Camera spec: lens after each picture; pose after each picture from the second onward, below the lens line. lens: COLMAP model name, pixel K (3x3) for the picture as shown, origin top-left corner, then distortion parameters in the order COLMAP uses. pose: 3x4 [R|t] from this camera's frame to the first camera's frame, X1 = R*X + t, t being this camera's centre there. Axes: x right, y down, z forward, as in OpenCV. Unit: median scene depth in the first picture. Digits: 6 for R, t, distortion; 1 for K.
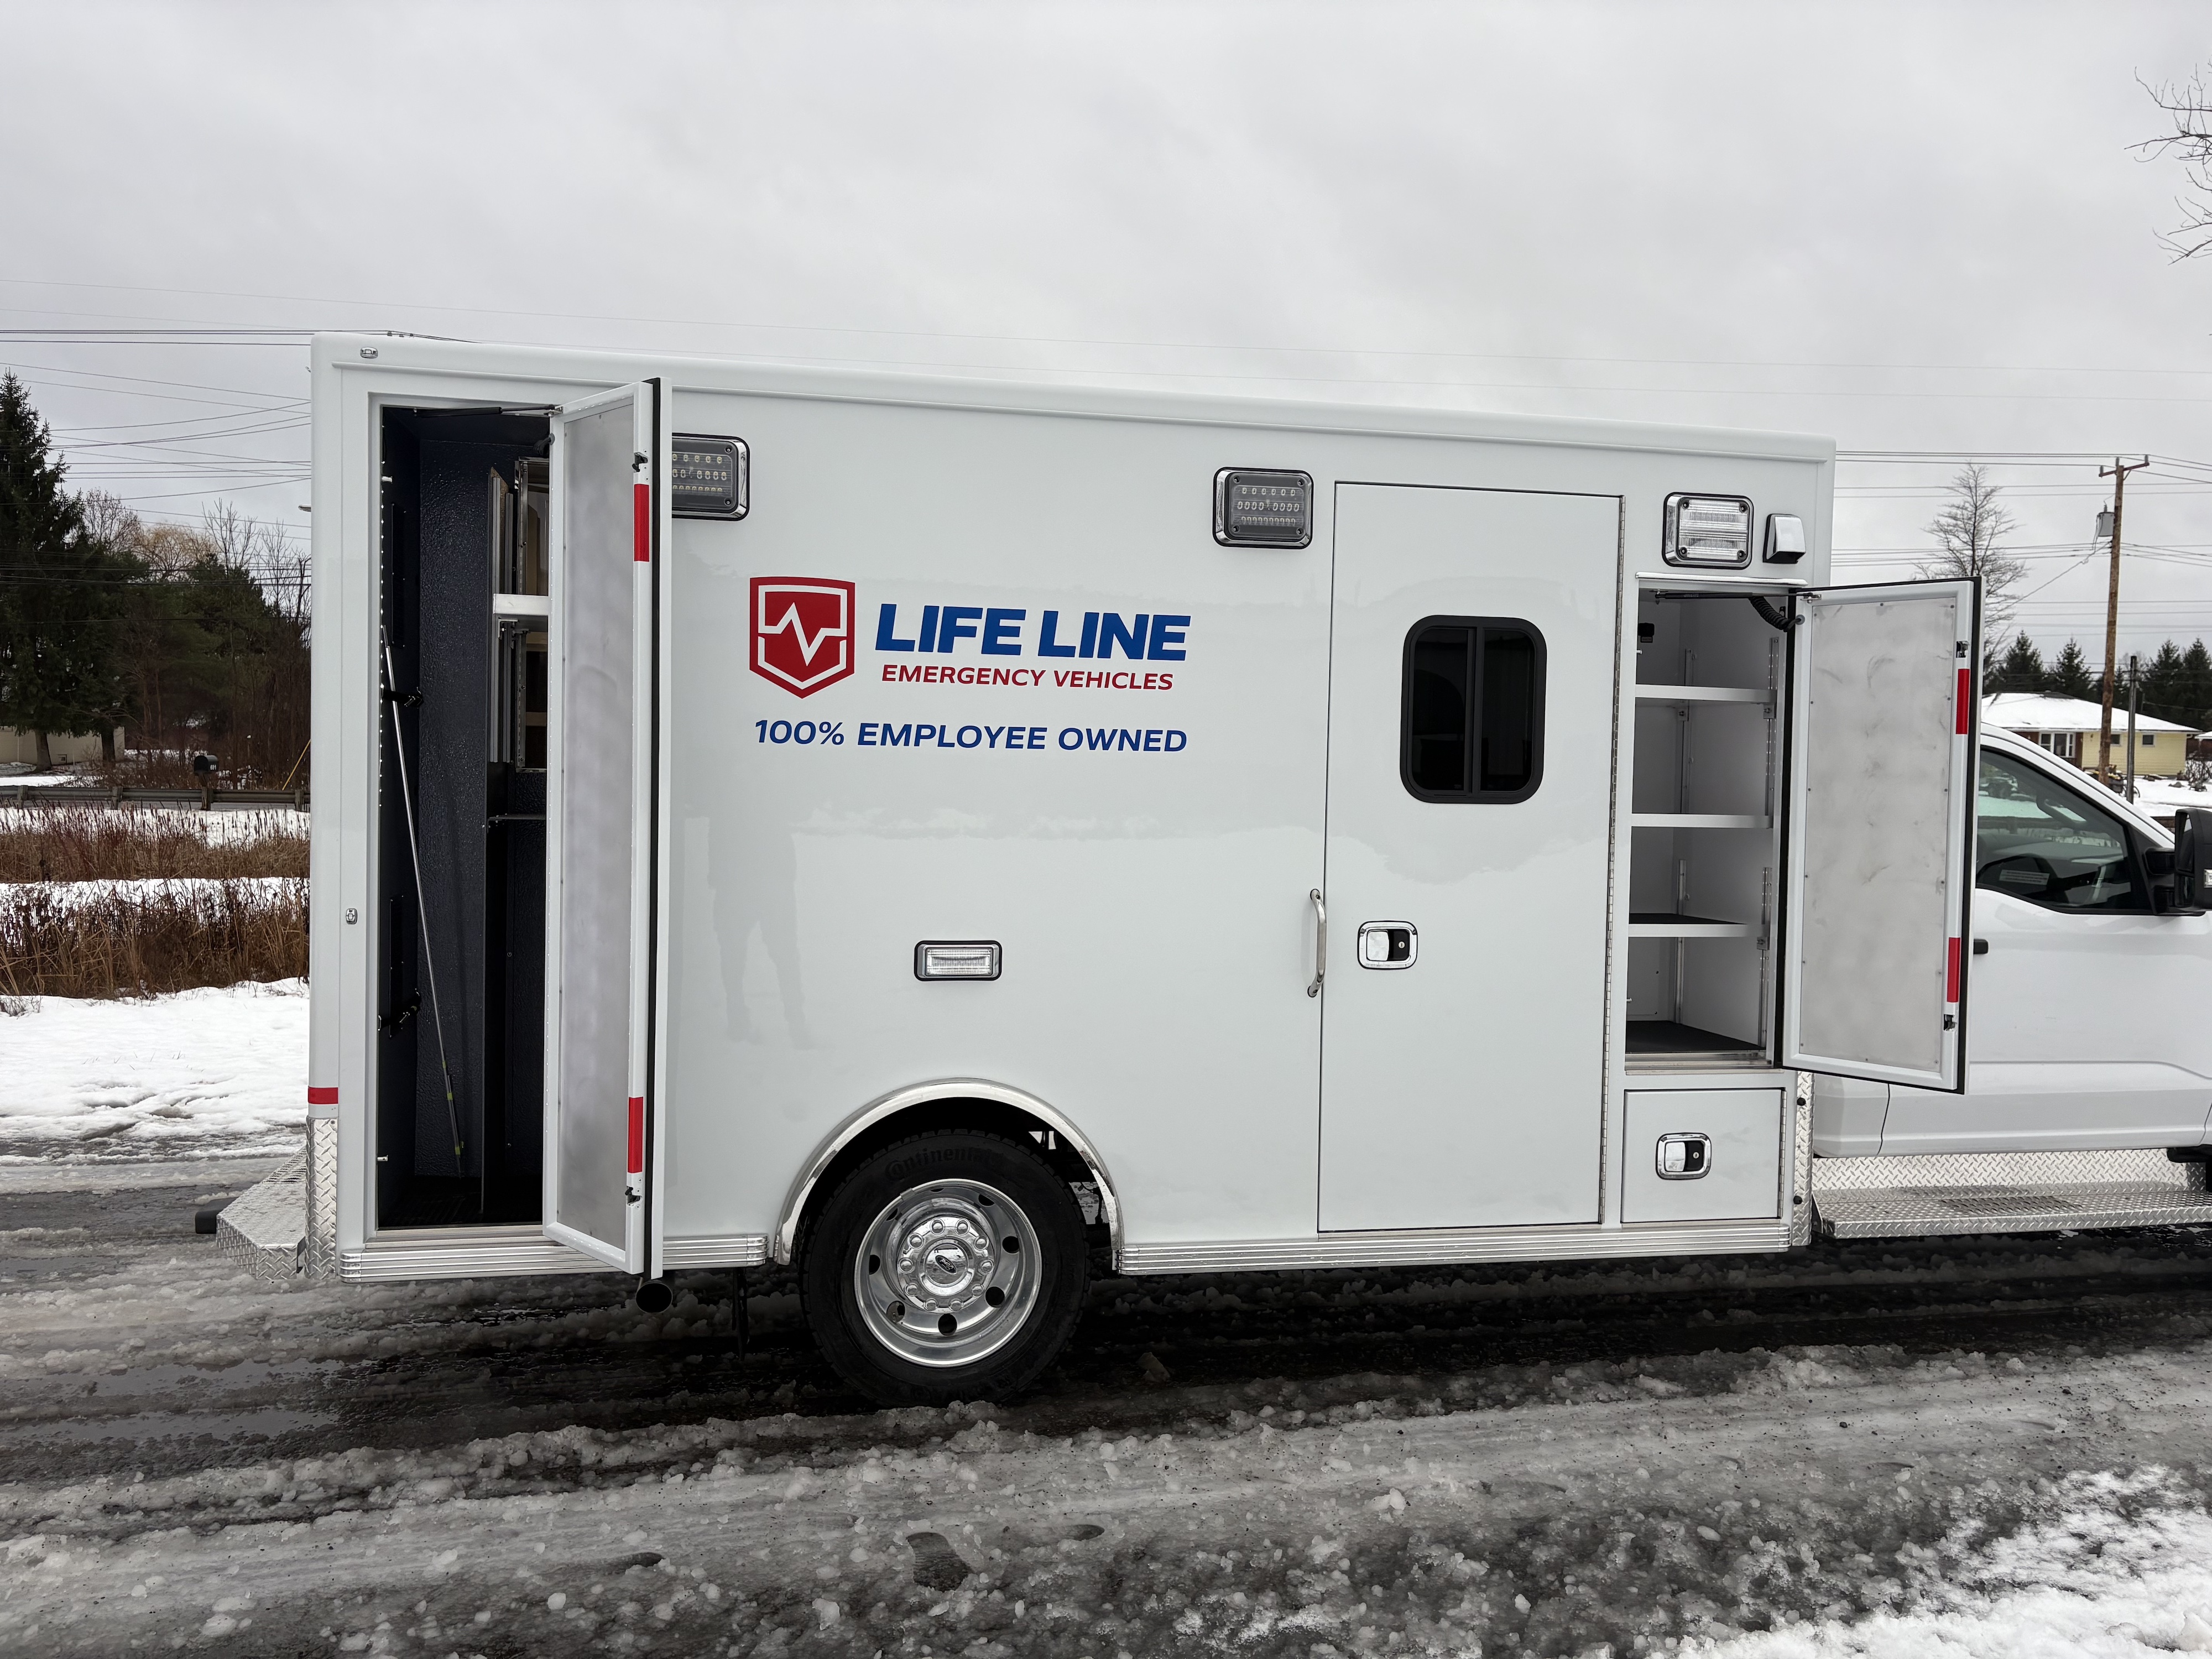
lens RADIAL K [[1644.8, 0, 1150.8], [0, 1644.8, 851.4], [0, 0, 1]] dist [0.139564, -0.181776]
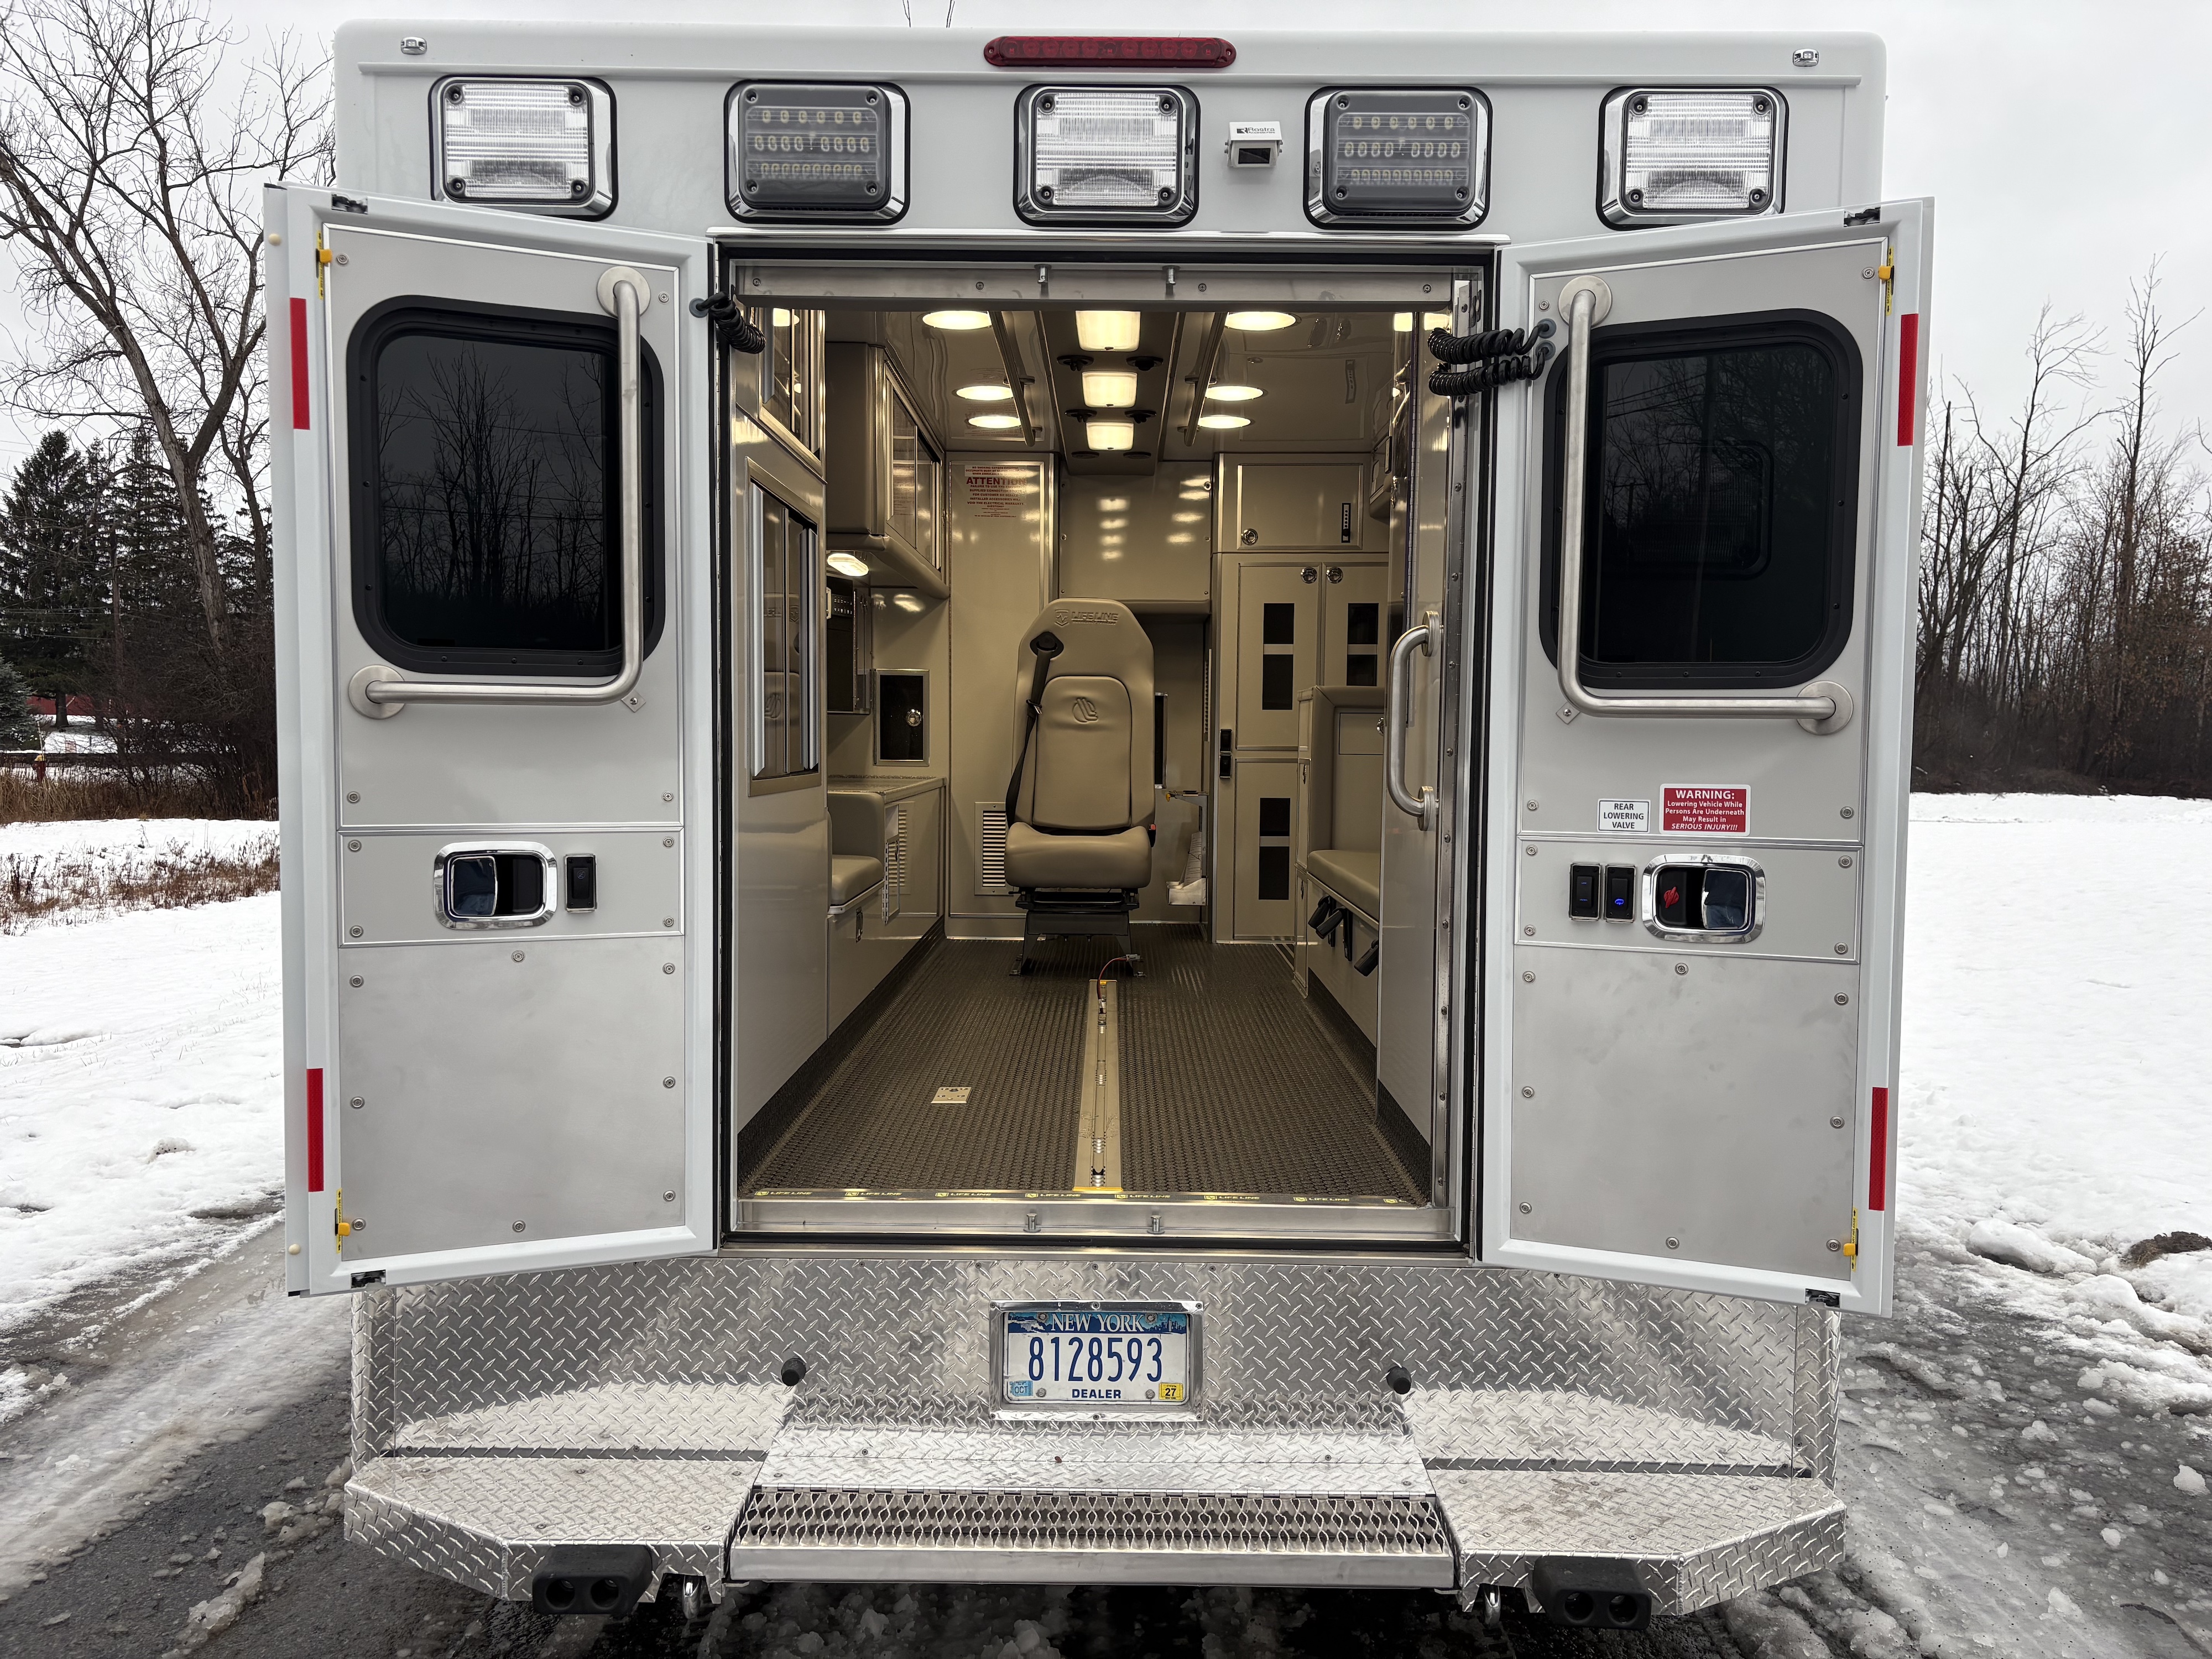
lens RADIAL K [[1667.0, 0, 1106.0], [0, 1667.0, 829.5], [0, 0, 1]] dist [0.051342, -0.056630]
pose [[0.204054, -0.055986, 0.977357, -1.111998], [0.016583, 0.998418, 0.053730, -0.026163], [-0.978819, 0.005244, 0.204660, 1.075838]]
